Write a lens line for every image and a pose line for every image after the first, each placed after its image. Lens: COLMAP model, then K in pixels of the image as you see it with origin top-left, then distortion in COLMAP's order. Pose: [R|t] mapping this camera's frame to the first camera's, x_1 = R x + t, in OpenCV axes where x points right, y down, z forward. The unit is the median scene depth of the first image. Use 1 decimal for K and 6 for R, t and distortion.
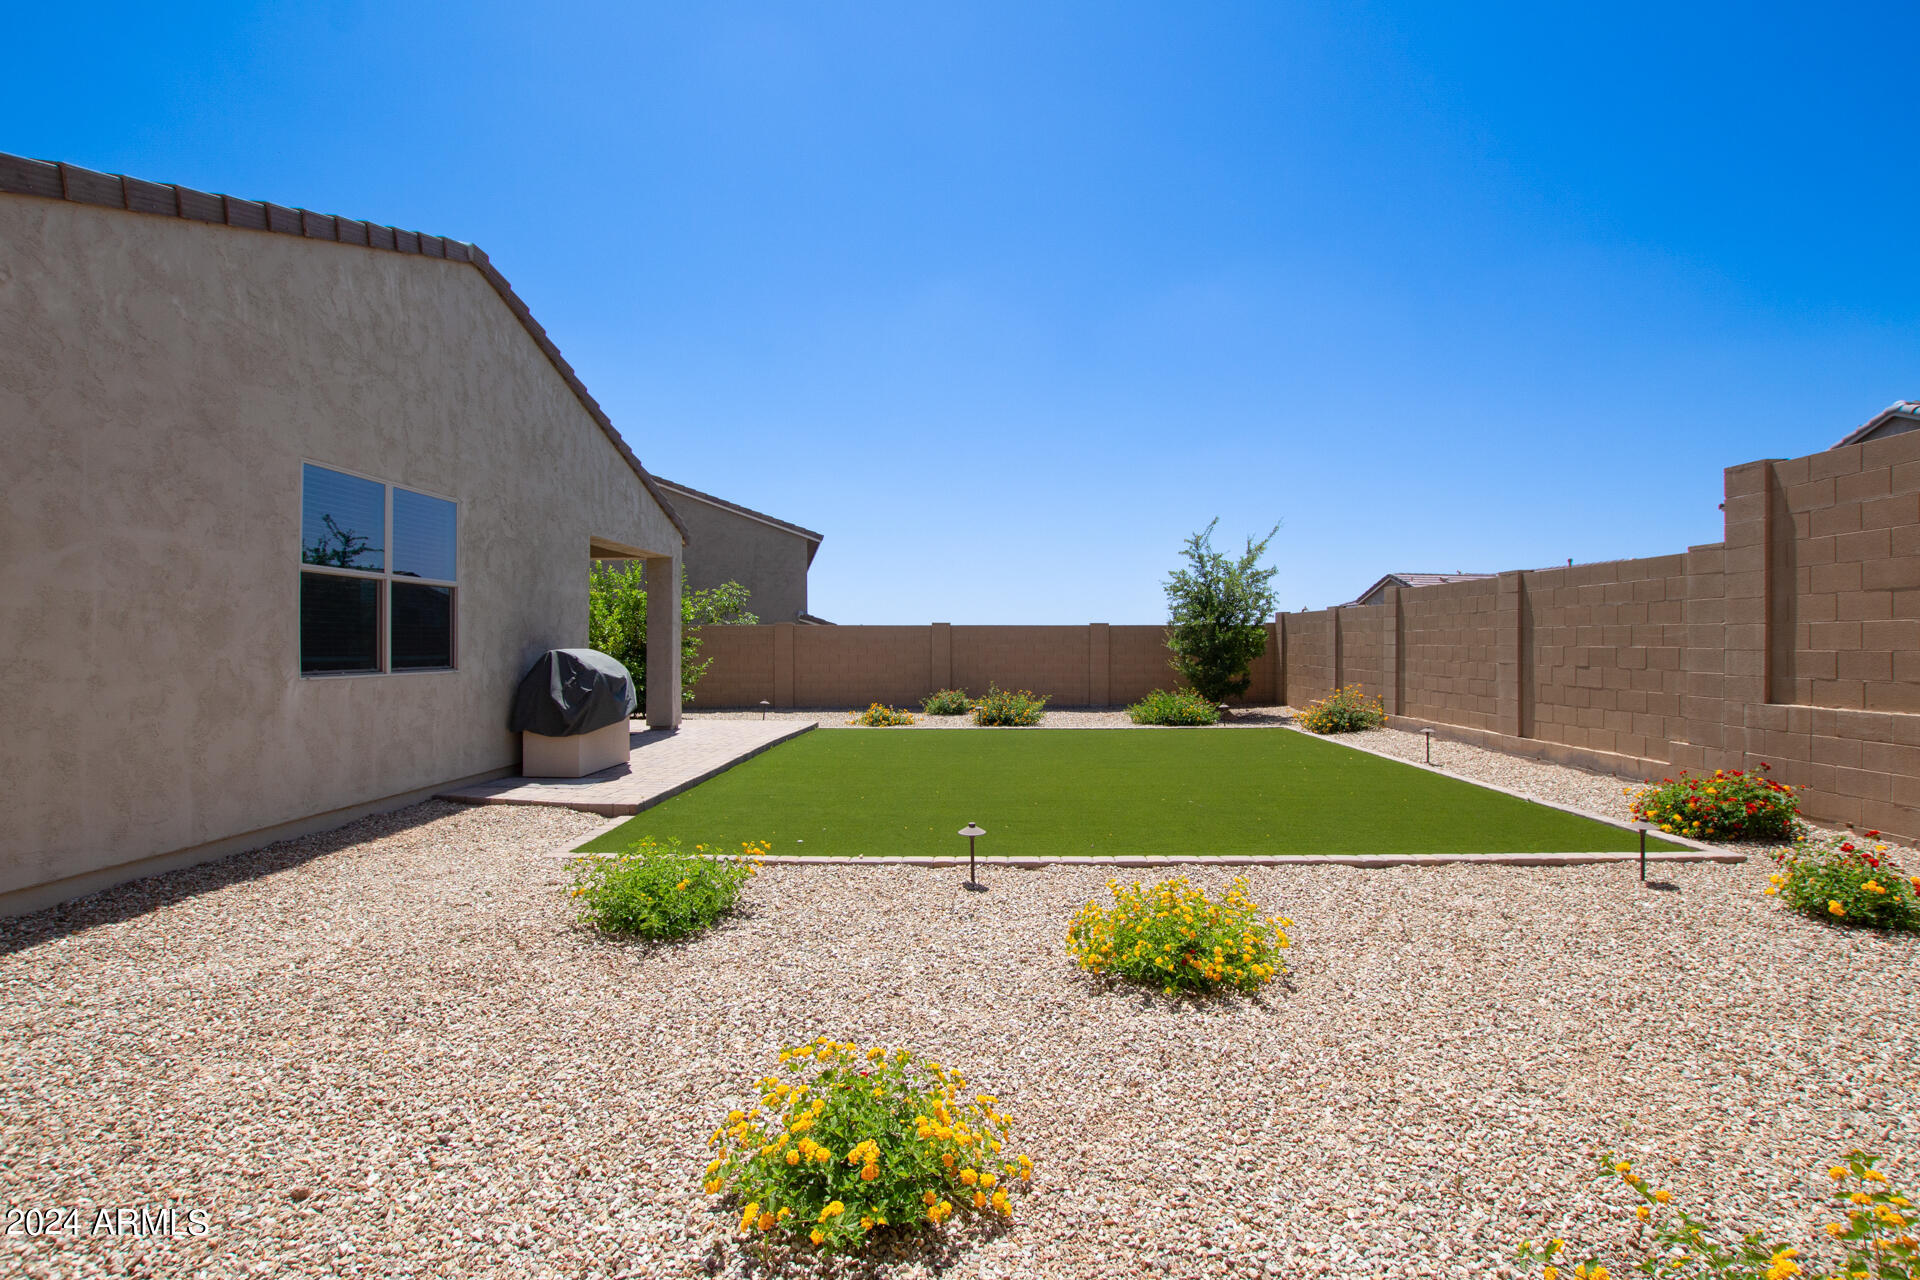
lens RADIAL K [[892.7, 0, 963.8], [0, 892.7, 652.0], [0, 0, 1]] dist [-0.009884, -0.000016]
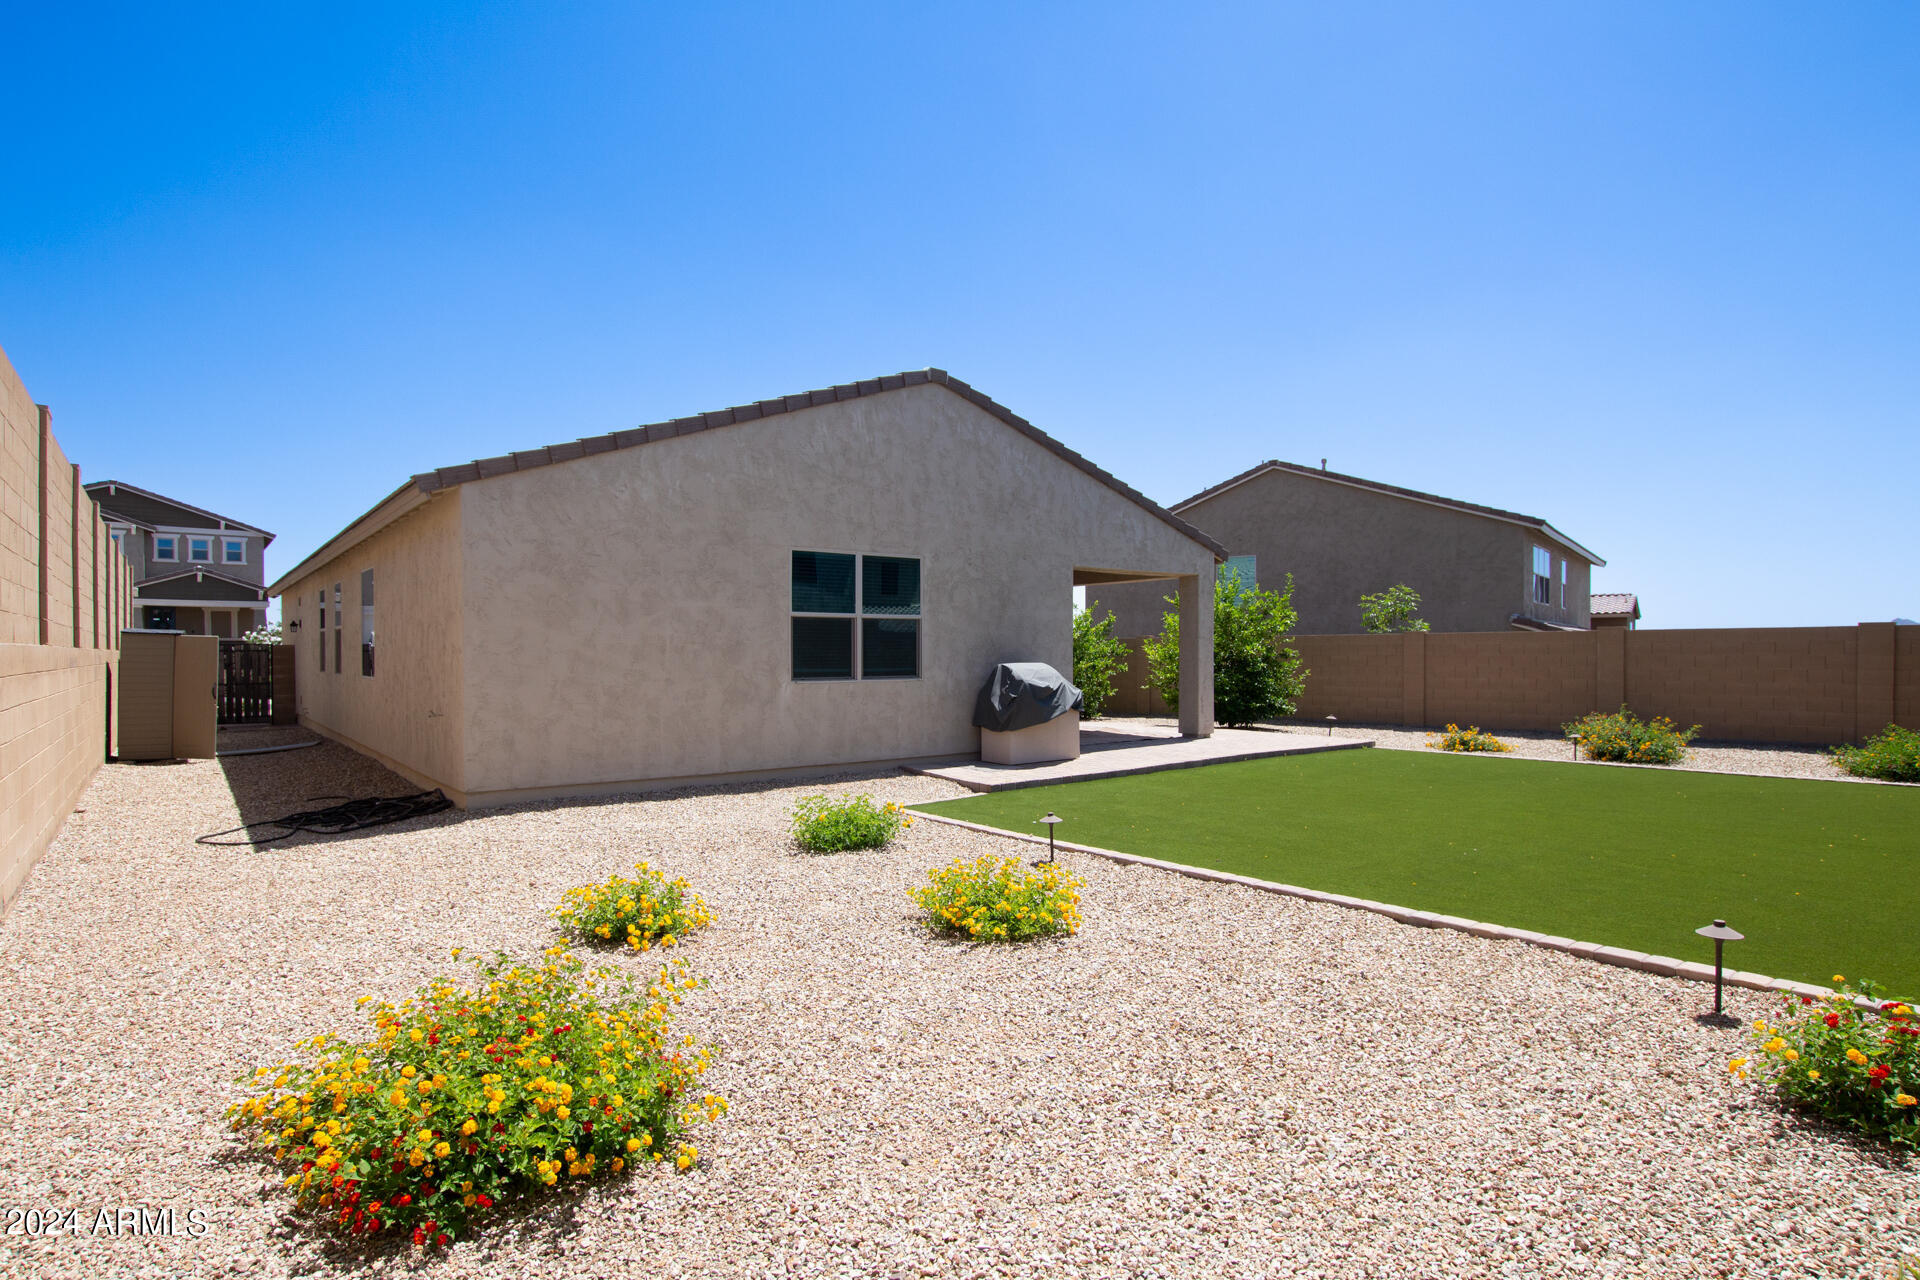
lens RADIAL K [[1017.9, 0, 981.7], [0, 1017.9, 672.3], [0, 0, 1]] dist [-0.006381, -0.000195]
pose [[0.649962, 0.008277, -0.759922, 0.750622], [0.000018, 0.999941, 0.010907, -0.007067], [0.759967, -0.007103, 0.649923, 0.038140]]
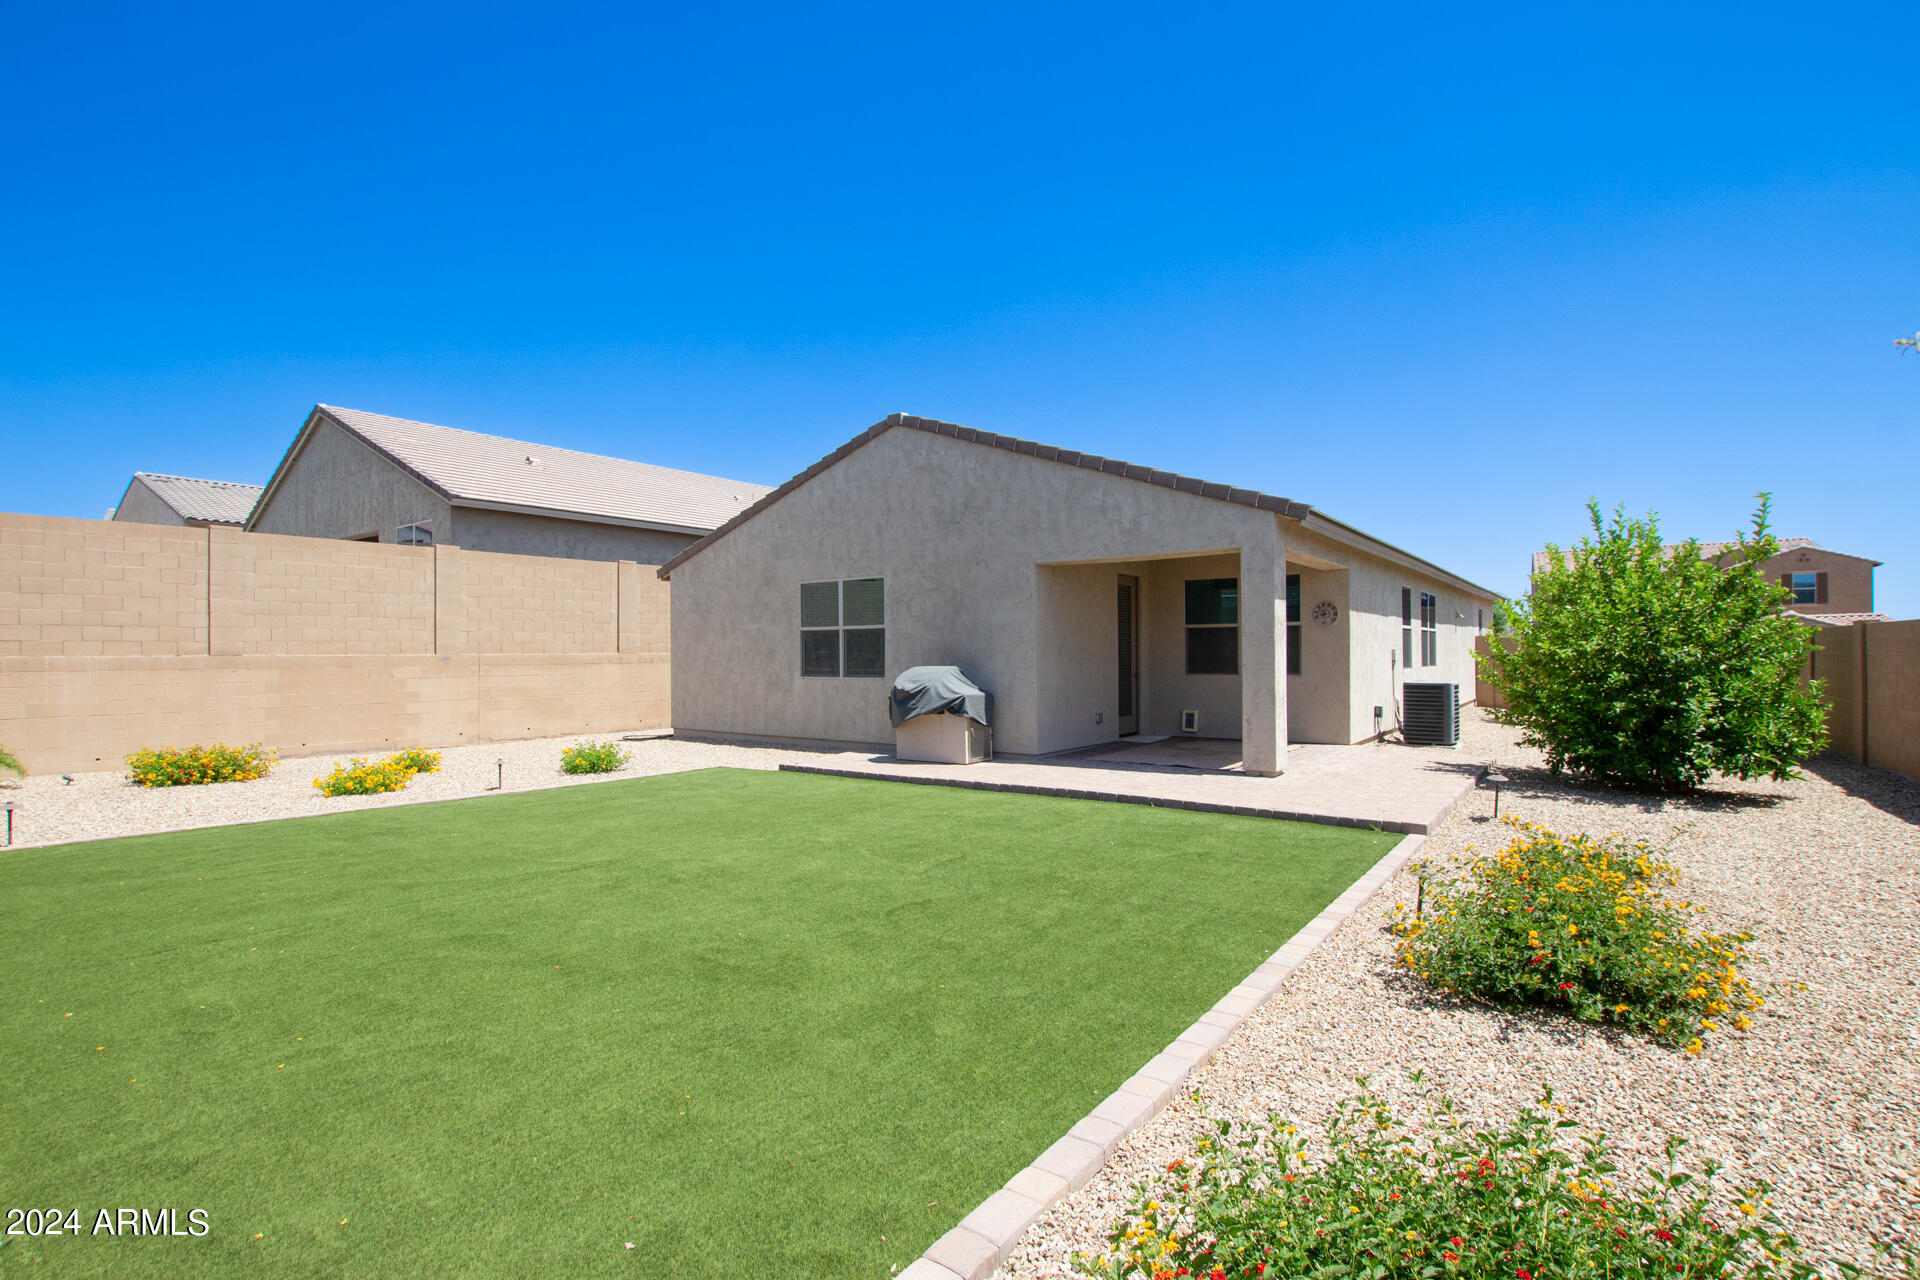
lens RADIAL K [[892.7, 0, 961.6], [0, 892.7, 653.5], [0, 0, 1]] dist [-0.009884, -0.000016]
pose [[-0.567864, -0.004028, -0.823113, 0.765227], [-0.004582, 0.999988, -0.001732, -0.024699], [0.823110, 0.002789, -0.567876, 2.197721]]
